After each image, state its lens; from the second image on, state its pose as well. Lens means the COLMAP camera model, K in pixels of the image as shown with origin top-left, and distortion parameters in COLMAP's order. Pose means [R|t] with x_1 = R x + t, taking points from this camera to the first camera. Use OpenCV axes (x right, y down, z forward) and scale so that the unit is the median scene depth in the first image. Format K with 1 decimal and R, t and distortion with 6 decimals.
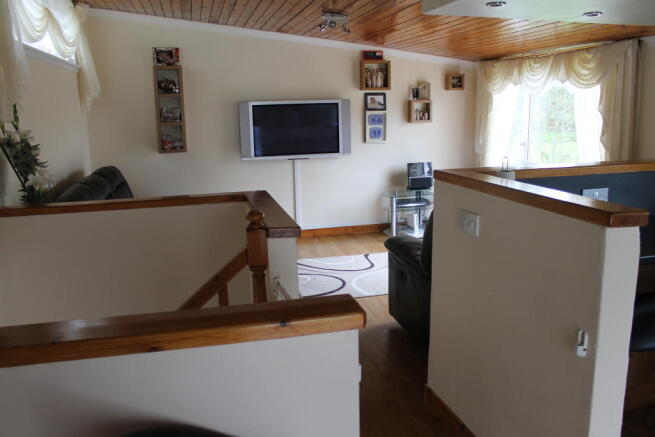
lens RADIAL K [[548.5, 0, 327.5], [0, 548.5, 218.5], [0, 0, 1]] dist [-0.010789, -0.003018]
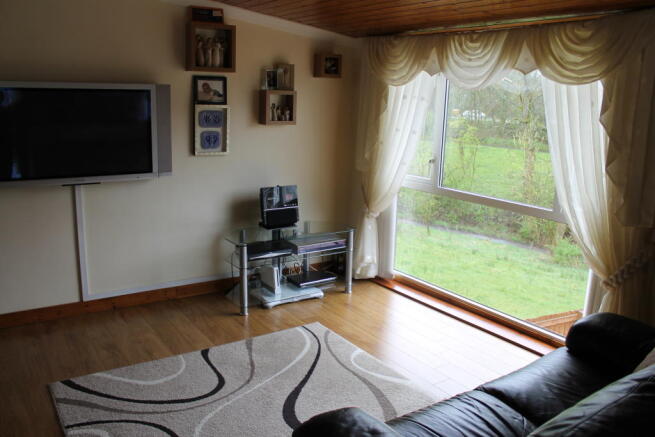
lens RADIAL K [[588.9, 0, 327.5], [0, 588.9, 218.5], [0, 0, 1]] dist [-0.141243, 0.001923]
pose [[0.946250, -0.026304, 0.322365, -0.002790], [0.026570, 0.999641, 0.003577, -0.067894], [-0.322343, 0.005180, 0.946609, 0.340132]]
